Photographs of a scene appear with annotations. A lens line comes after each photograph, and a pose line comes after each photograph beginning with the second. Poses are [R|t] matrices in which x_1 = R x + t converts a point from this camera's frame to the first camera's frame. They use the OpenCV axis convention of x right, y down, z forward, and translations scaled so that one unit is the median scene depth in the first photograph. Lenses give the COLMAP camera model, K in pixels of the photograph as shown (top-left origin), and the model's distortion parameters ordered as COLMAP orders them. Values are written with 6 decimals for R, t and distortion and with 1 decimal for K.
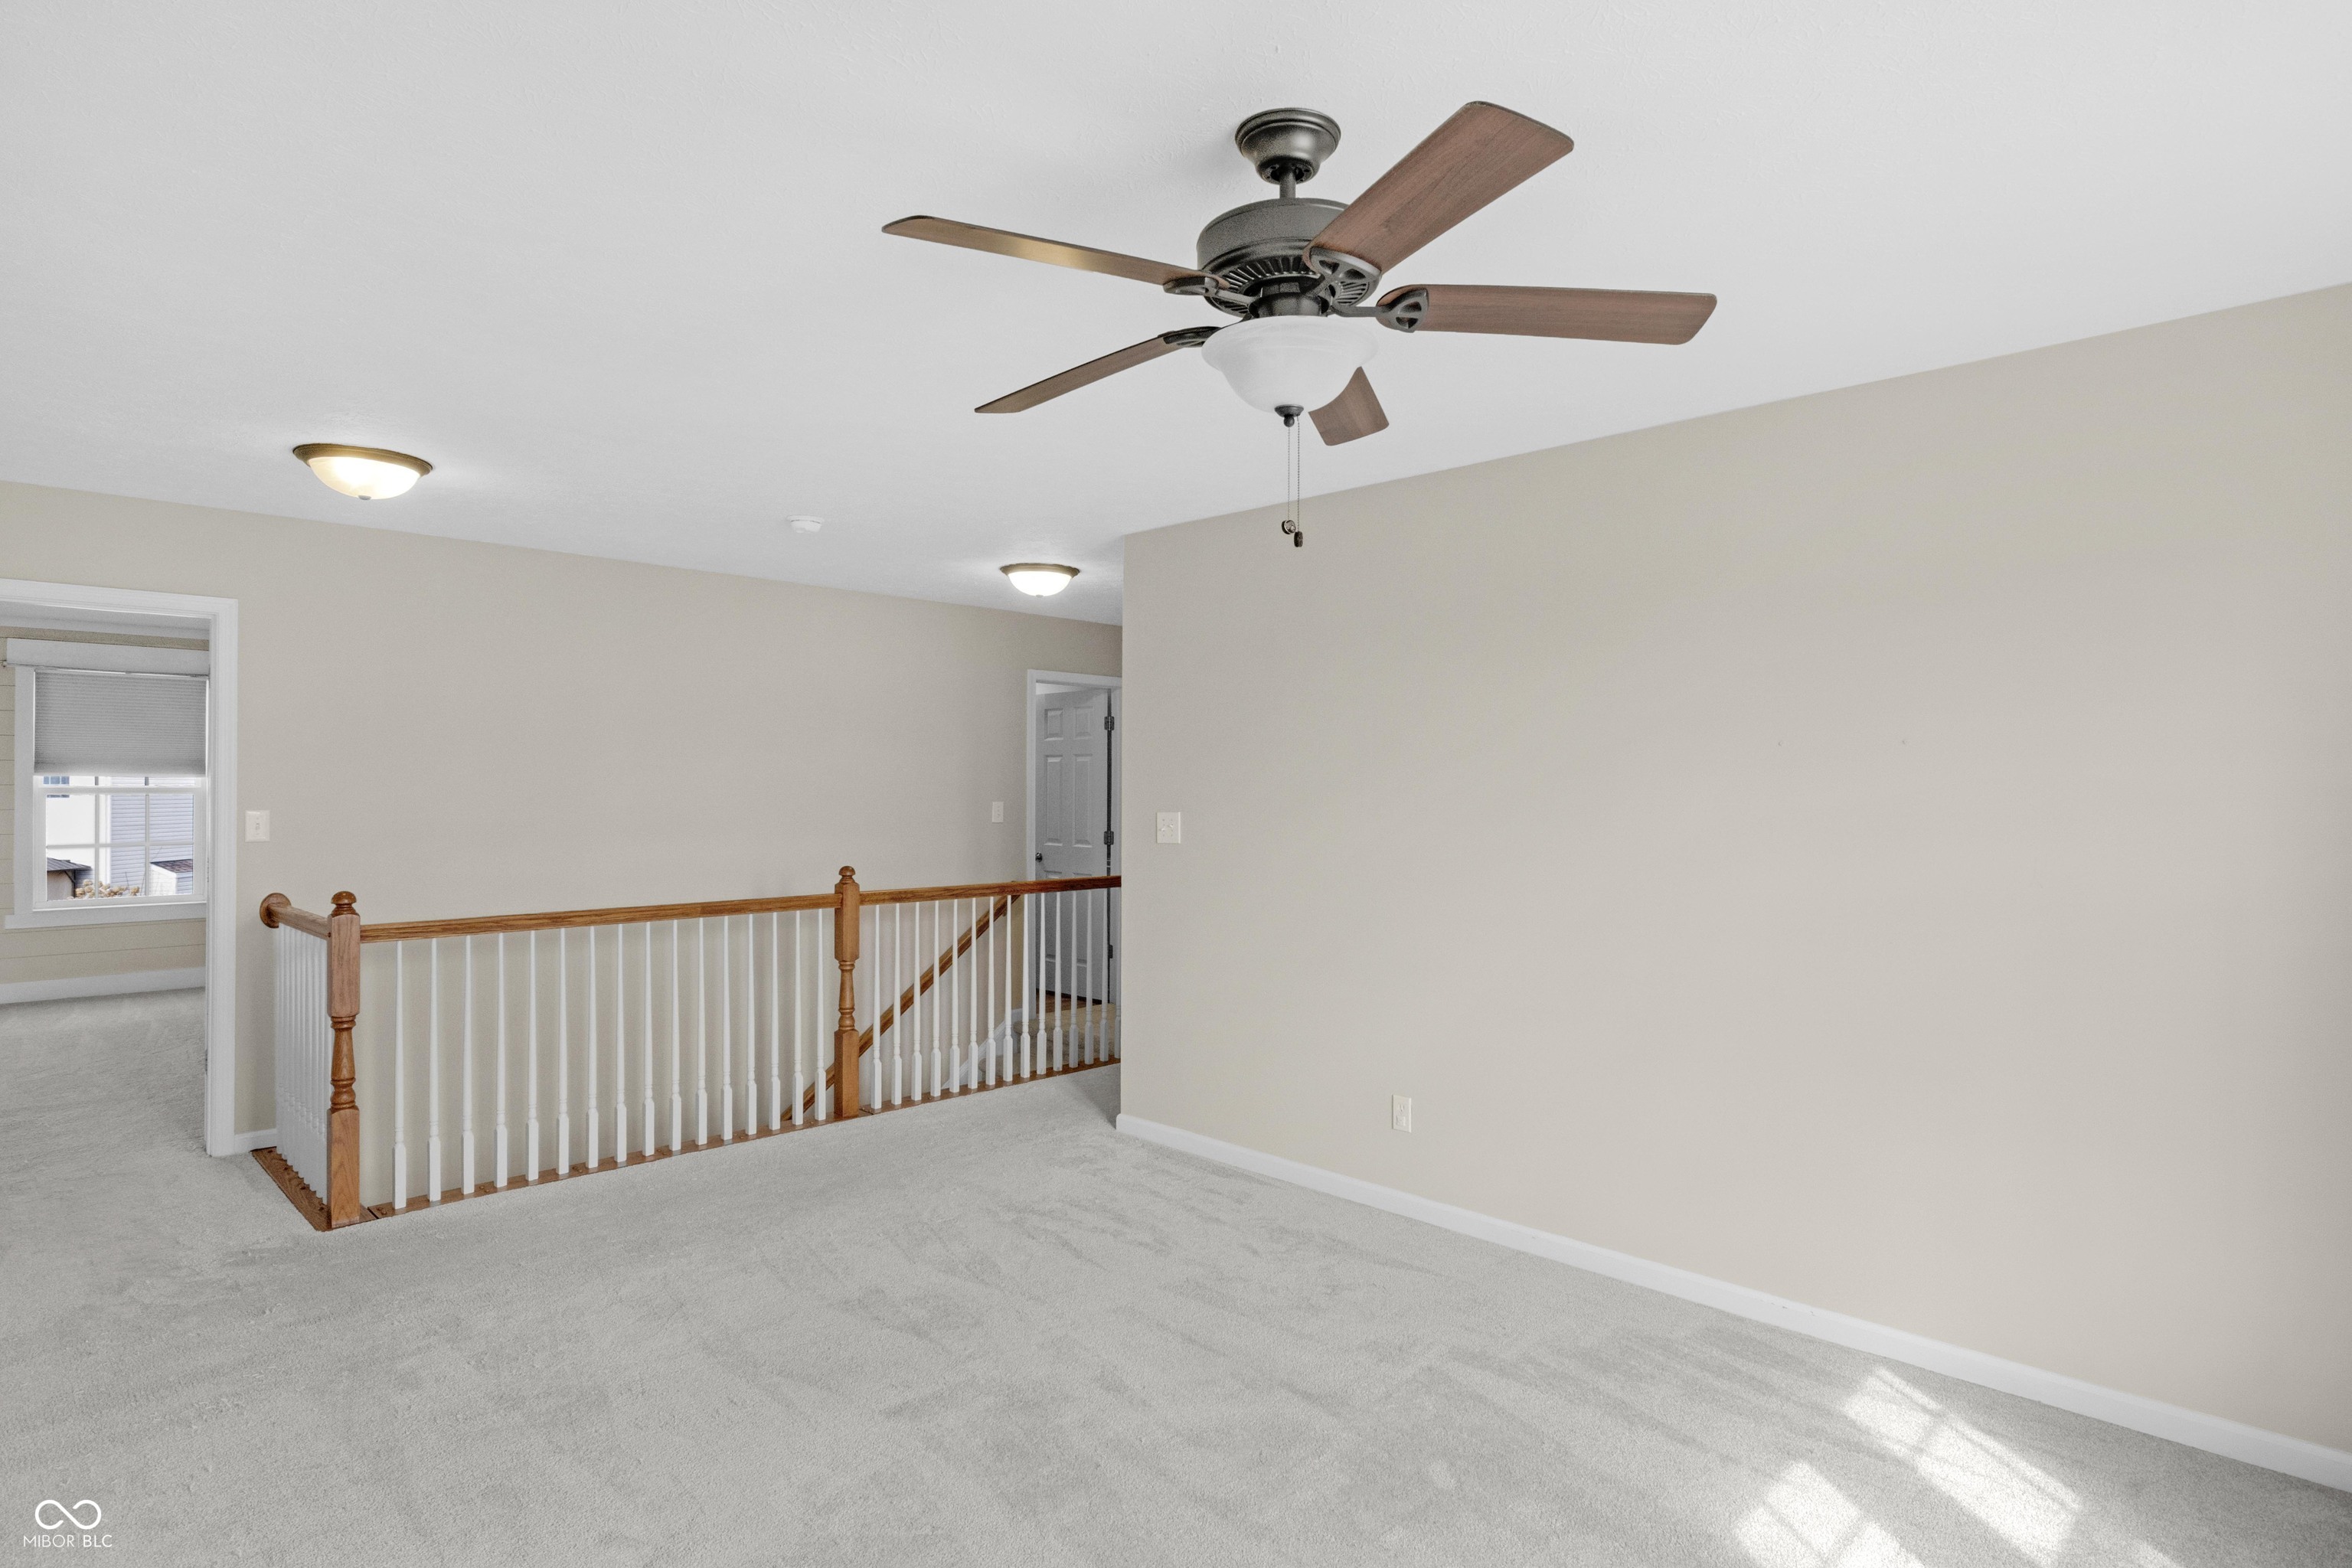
lens RADIAL K [[1190.5, 0, 1188.4], [0, 1190.5, 779.3], [0, 0, 1]] dist [-0.002888, -0.002266]
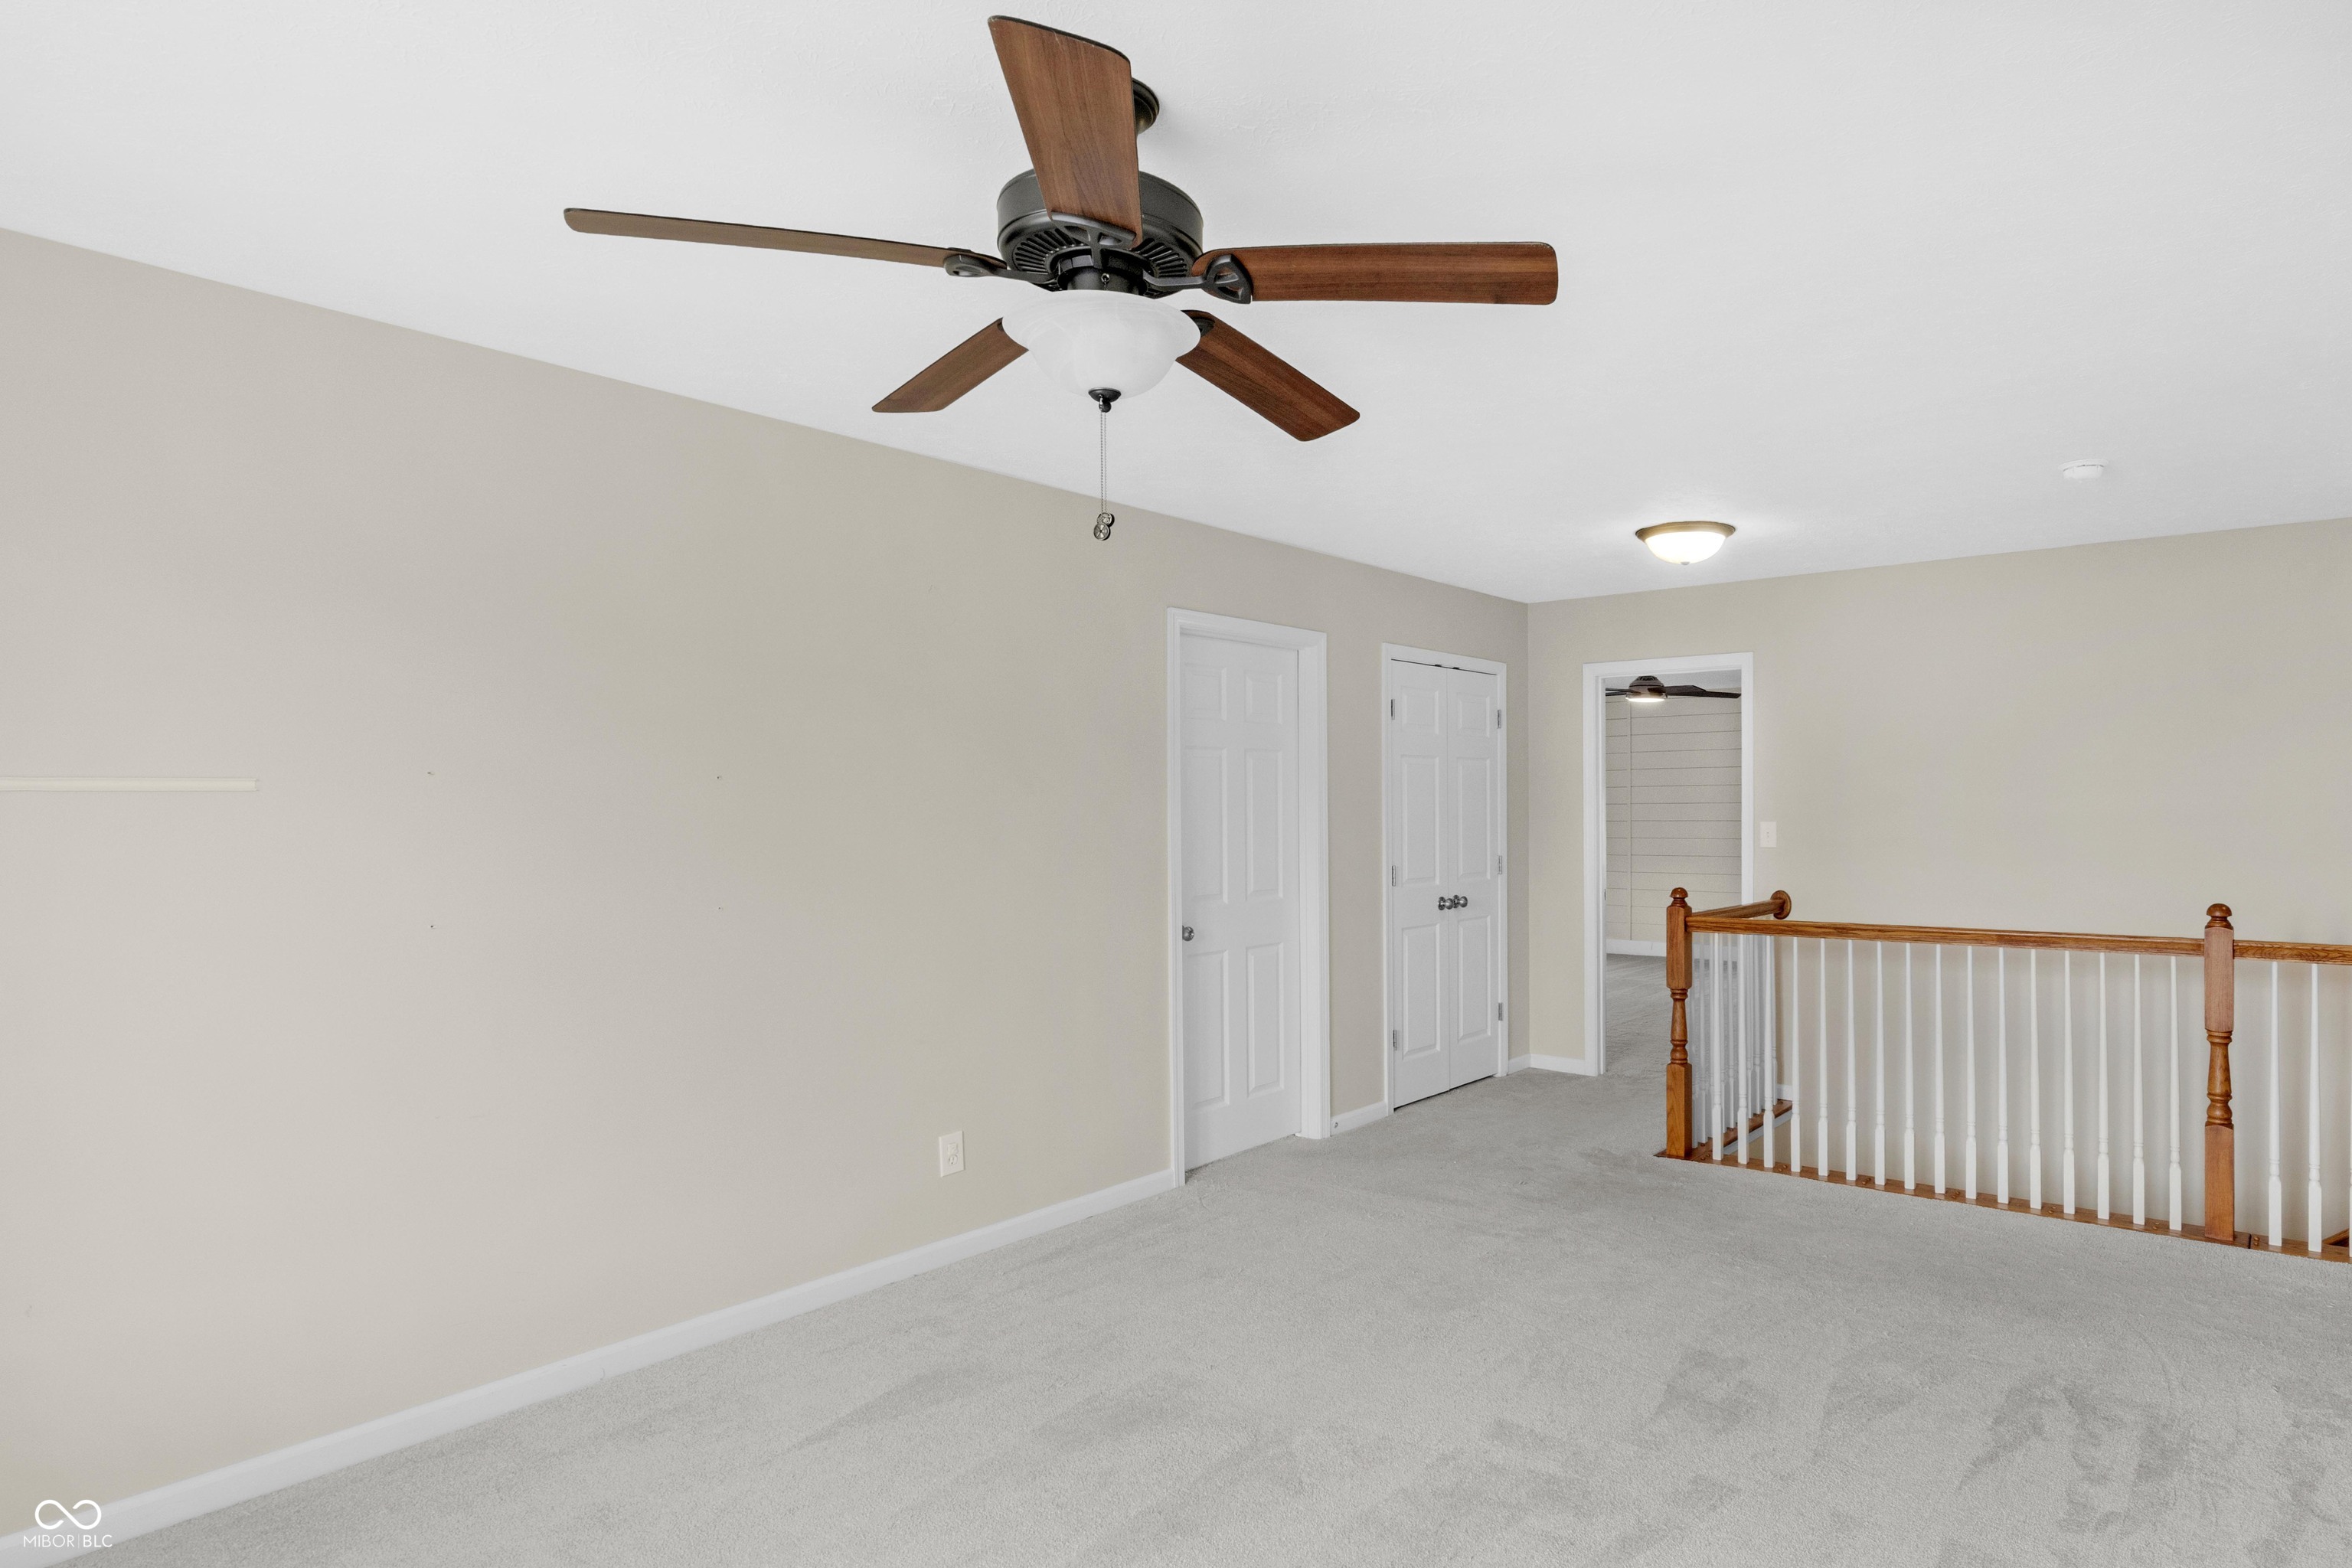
lens RADIAL K [[1181.4, 0, 1336.5], [0, 1181.4, 830.1], [0, 0, 1]] dist [0.000293, 0.000153]
pose [[0.214649, 0.016485, -0.976552, 0.317362], [0.017294, 0.999637, 0.020676, 0.002210], [0.976538, -0.021327, 0.214286, 0.302817]]
